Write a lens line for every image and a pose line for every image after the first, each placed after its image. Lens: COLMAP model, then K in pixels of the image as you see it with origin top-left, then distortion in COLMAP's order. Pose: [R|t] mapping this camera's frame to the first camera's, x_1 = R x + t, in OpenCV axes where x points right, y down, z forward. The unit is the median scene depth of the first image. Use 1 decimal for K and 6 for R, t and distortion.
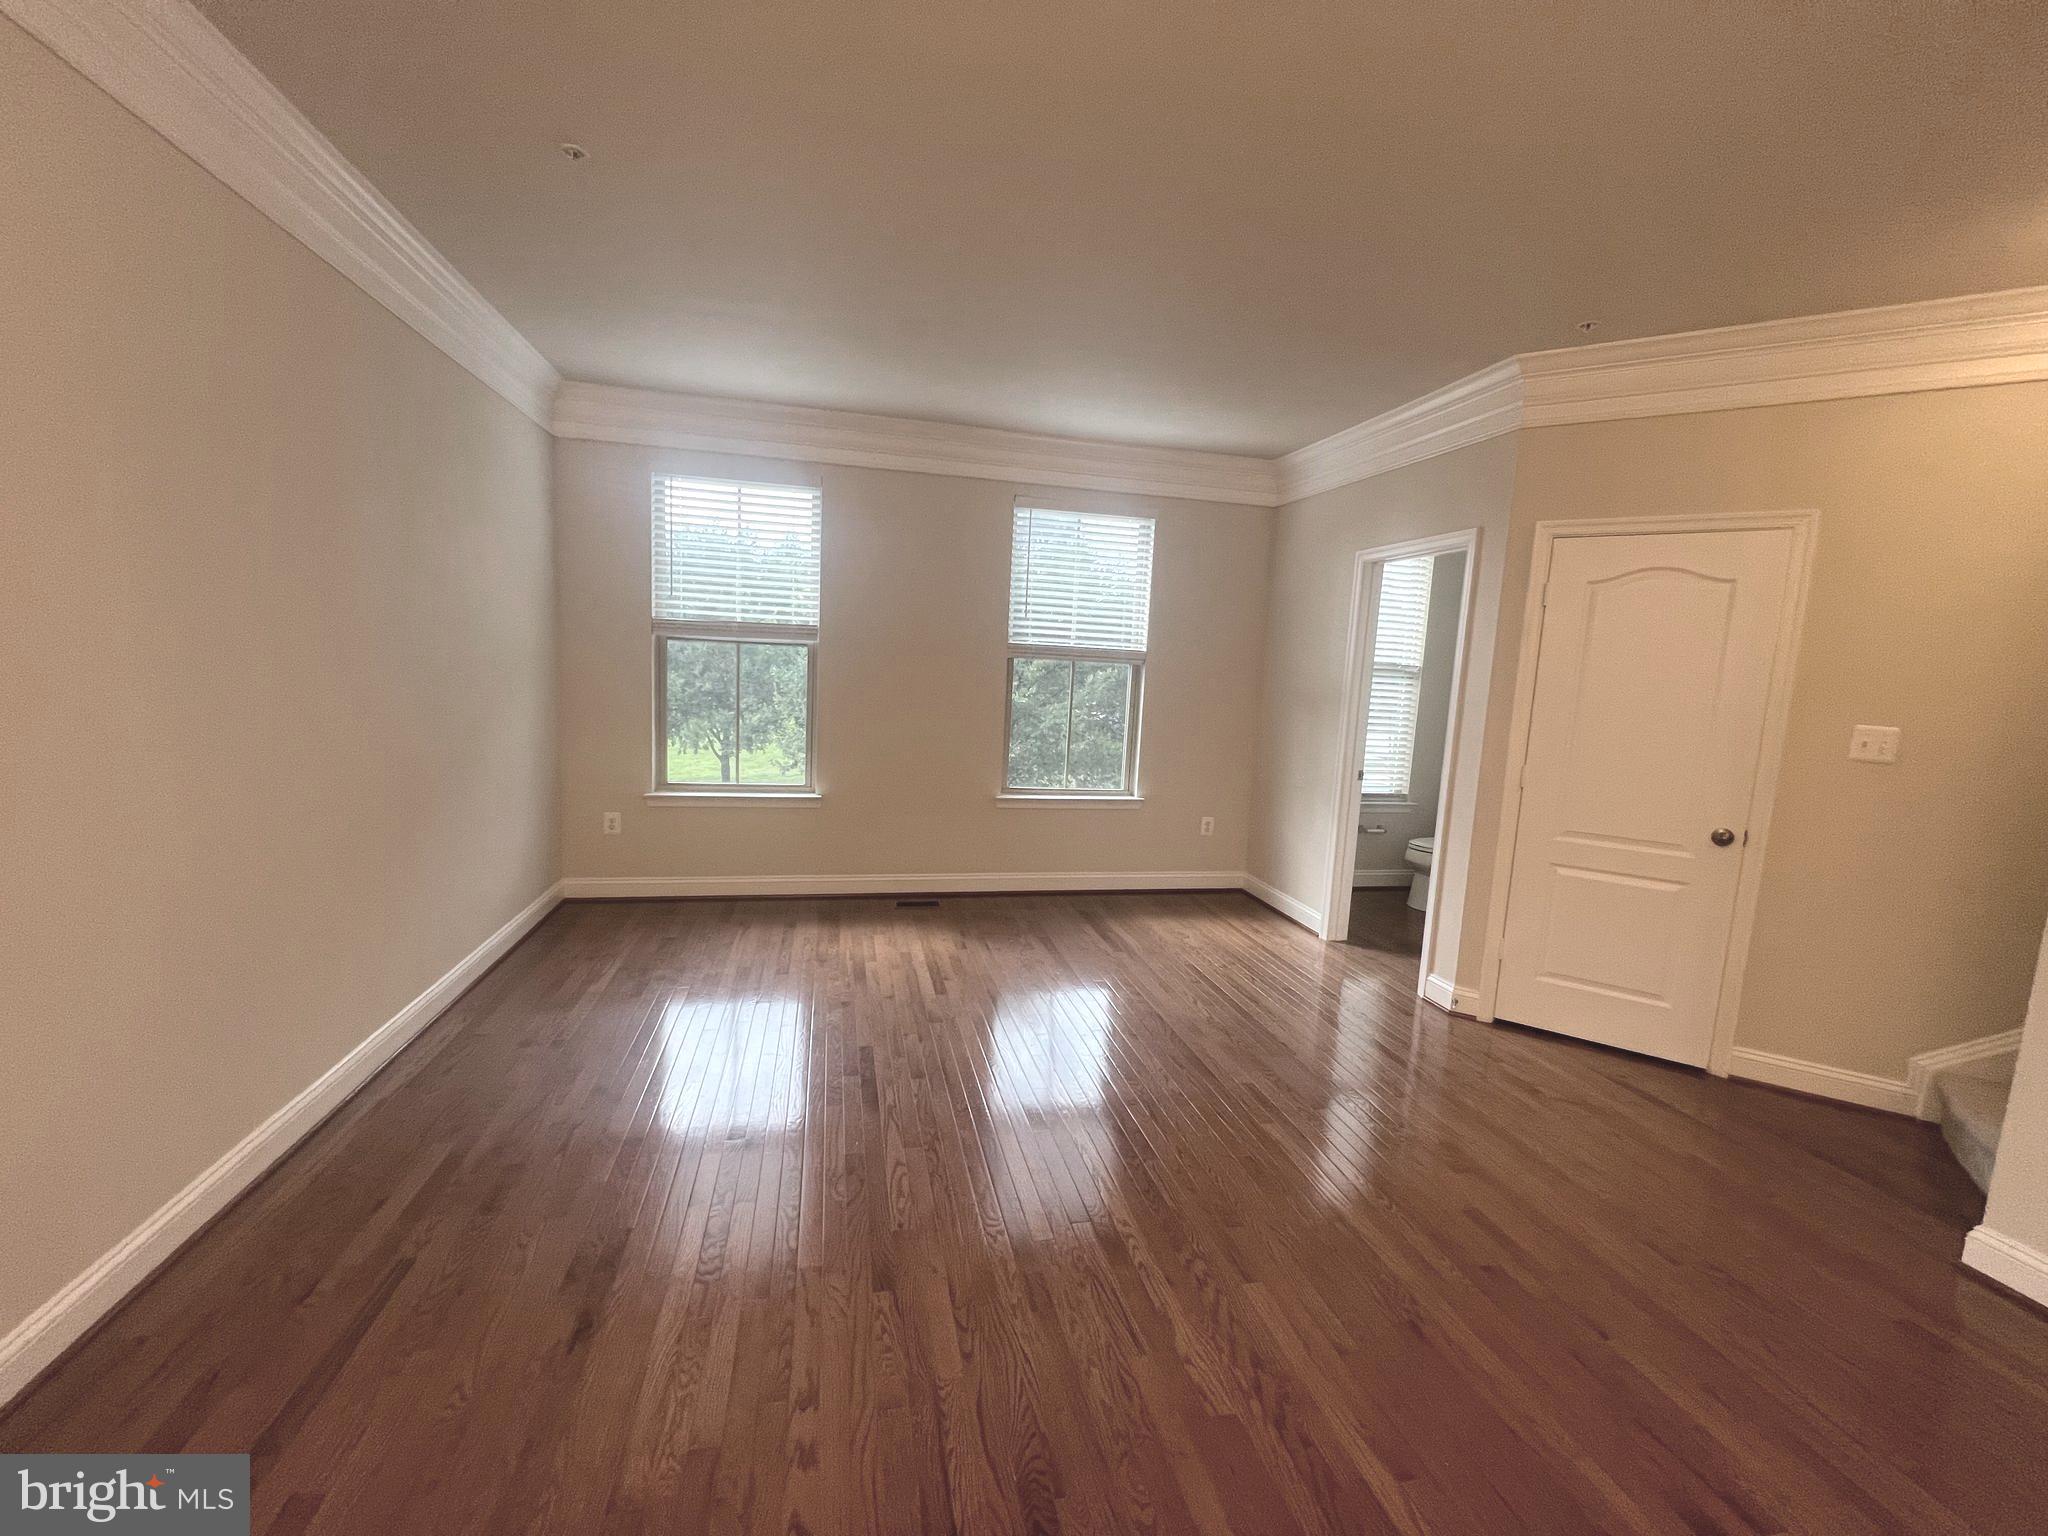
lens RADIAL K [[817.6, 0, 1016.6], [0, 817.6, 764.7], [0, 0, 1]] dist [-0.000805, 0.000394]
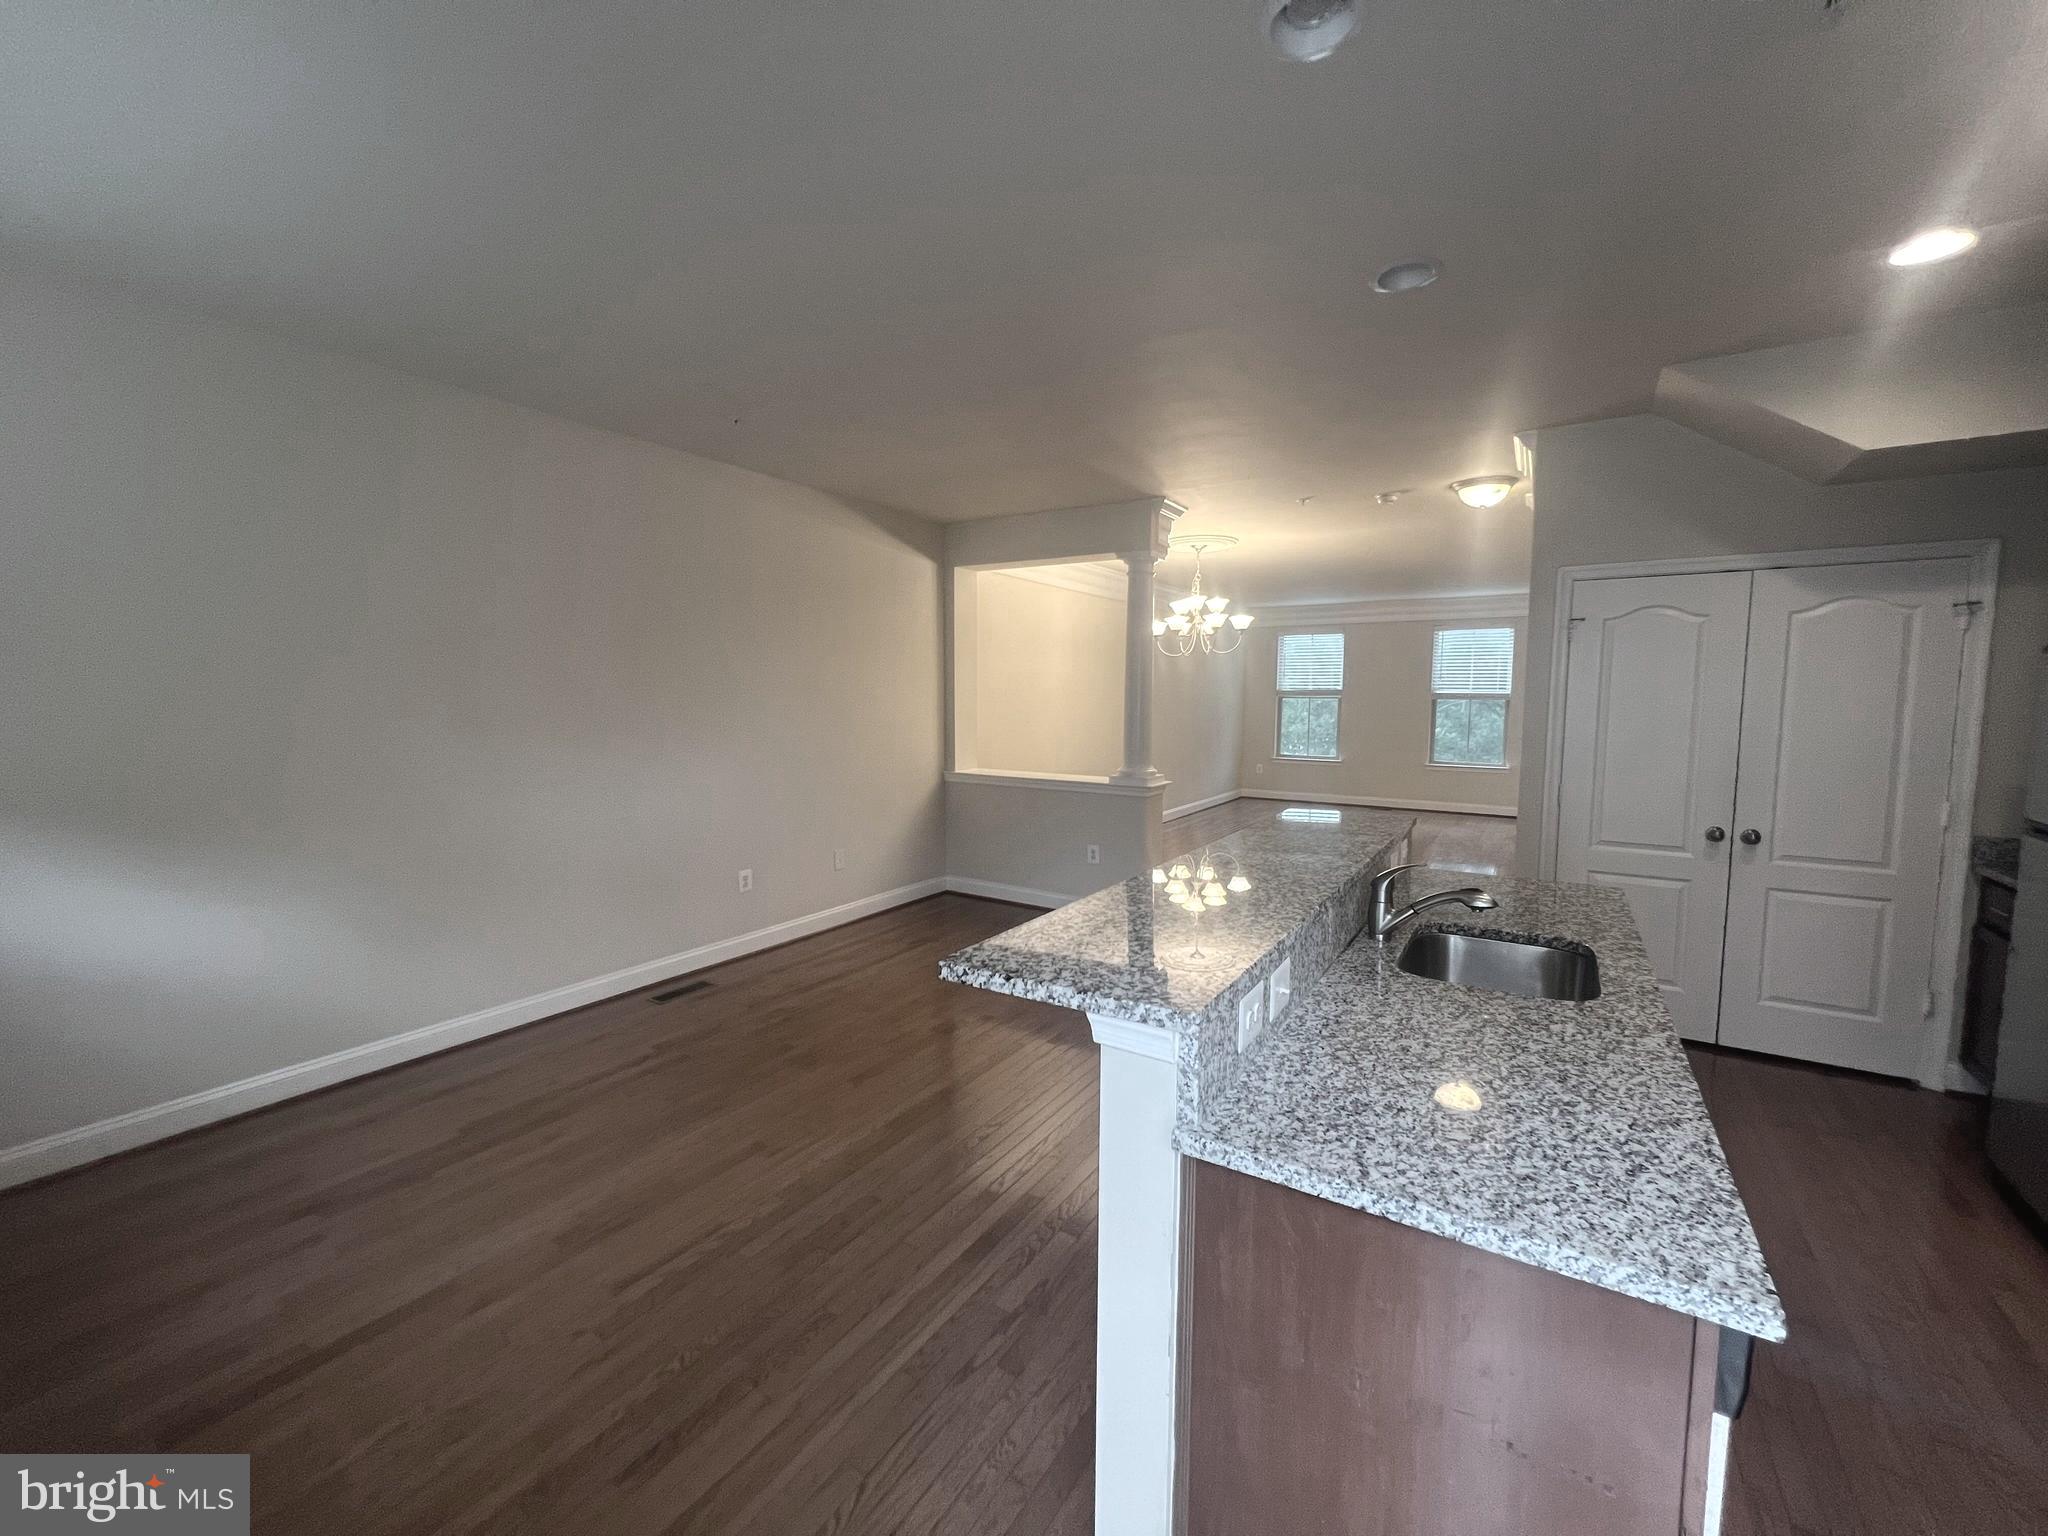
lens RADIAL K [[817.6, 0, 1016.6], [0, 817.6, 764.7], [0, 0, 1]] dist [-0.000805, 0.000394]
pose [[0.694361, 0.018198, -0.719397, 0.844859], [-0.062441, 0.997433, -0.035037, 0.199215], [0.716913, 0.069248, 0.693715, -1.366757]]
